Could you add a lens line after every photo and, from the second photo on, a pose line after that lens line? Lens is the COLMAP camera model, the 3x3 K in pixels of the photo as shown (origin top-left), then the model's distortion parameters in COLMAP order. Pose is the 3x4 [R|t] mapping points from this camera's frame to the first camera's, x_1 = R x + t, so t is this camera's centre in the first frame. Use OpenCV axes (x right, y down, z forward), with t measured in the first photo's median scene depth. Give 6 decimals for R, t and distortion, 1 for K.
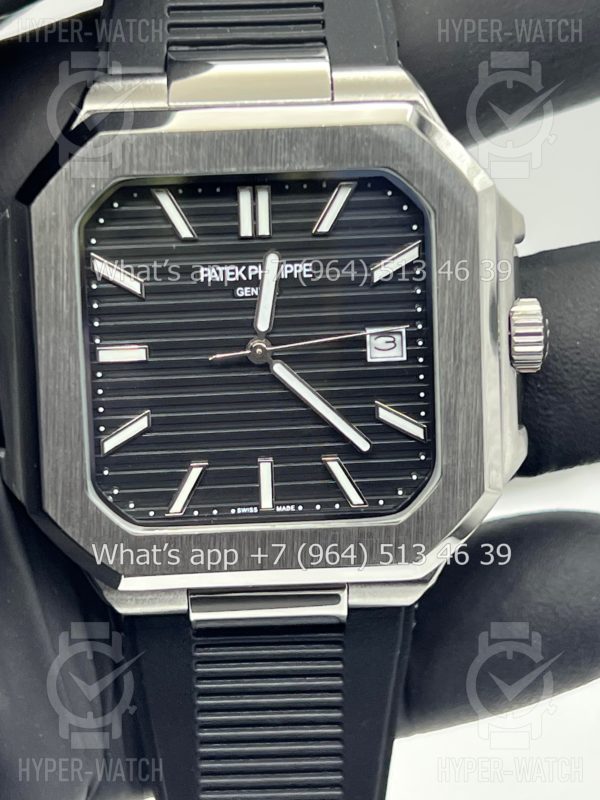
lens RADIAL K [[1921.4, 0, 303.9], [0, 1921.4, 405.9], [0, 0, 1]] dist [0.122346, 0.000000]
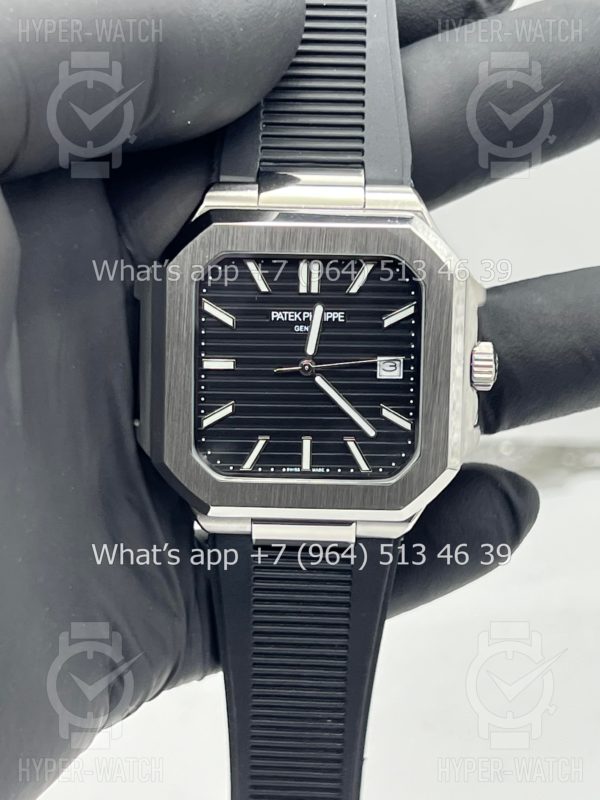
lens RADIAL K [[1921.4, 0, 288.5], [0, 1921.4, 417.6], [0, 0, 1]] dist [0.122346, 0.000000]
pose [[0.997250, 0.060158, -0.043290, 0.031096], [-0.058934, 0.997840, 0.029028, -0.032117], [0.044943, -0.026397, 0.998641, -0.540078]]
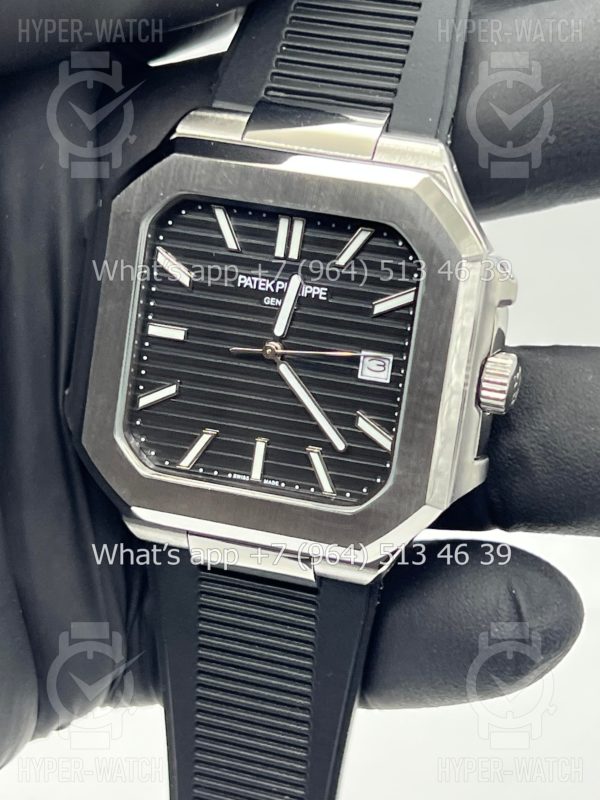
lens RADIAL K [[1921.4, 0, 292.8], [0, 1921.4, 382.8], [0, 0, 1]] dist [0.122346, 0.000000]
pose [[0.947015, 0.203623, -0.248396, 0.294643], [-0.200541, 0.978951, 0.037927, -0.057554], [0.250890, 0.013896, 0.967916, -0.173155]]
